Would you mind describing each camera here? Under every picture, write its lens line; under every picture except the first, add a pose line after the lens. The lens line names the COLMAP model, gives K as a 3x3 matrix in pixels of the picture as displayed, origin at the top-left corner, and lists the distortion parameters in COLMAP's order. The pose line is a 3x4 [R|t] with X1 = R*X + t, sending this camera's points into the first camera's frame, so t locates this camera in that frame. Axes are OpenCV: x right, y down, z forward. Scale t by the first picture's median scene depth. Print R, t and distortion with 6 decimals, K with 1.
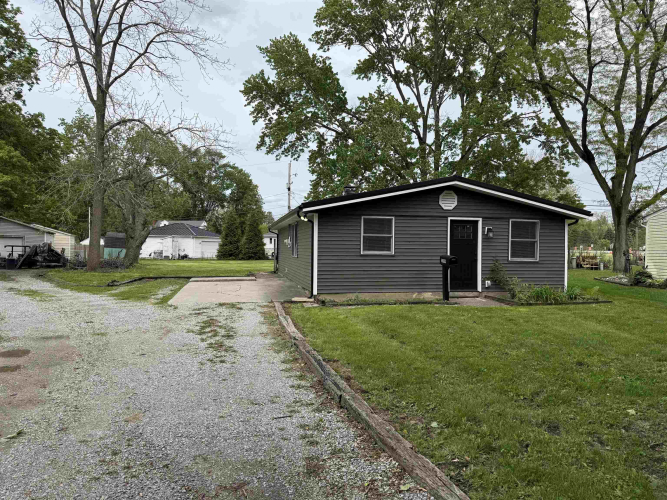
lens RADIAL K [[469.6, 0, 339.1], [0, 469.6, 249.9], [0, 0, 1]] dist [0.089623, -0.124355]
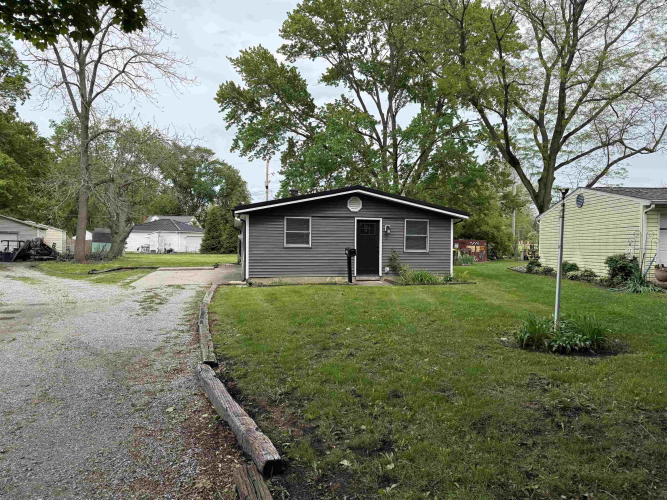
lens RADIAL K [[469.4, 0, 333.5], [0, 469.4, 250.0], [0, 0, 1]] dist [0.086312, -0.119798]
pose [[0.999998, -0.001572, -0.000883, 0.070159], [0.001582, 0.999929, 0.011794, 0.001310], [0.000864, -0.011795, 0.999930, -0.103897]]
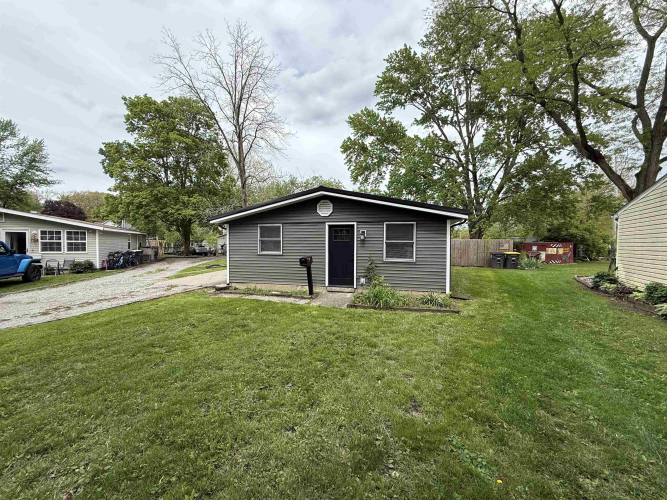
lens RADIAL K [[267.6, 0, 331.7], [0, 267.6, 248.3], [0, 0, 1]] dist [0.000922, -0.000044]
pose [[0.882563, 0.001395, -0.470191, 0.222328], [0.005182, 0.999906, 0.012695, -0.005653], [0.470165, -0.013641, 0.882473, 0.169235]]
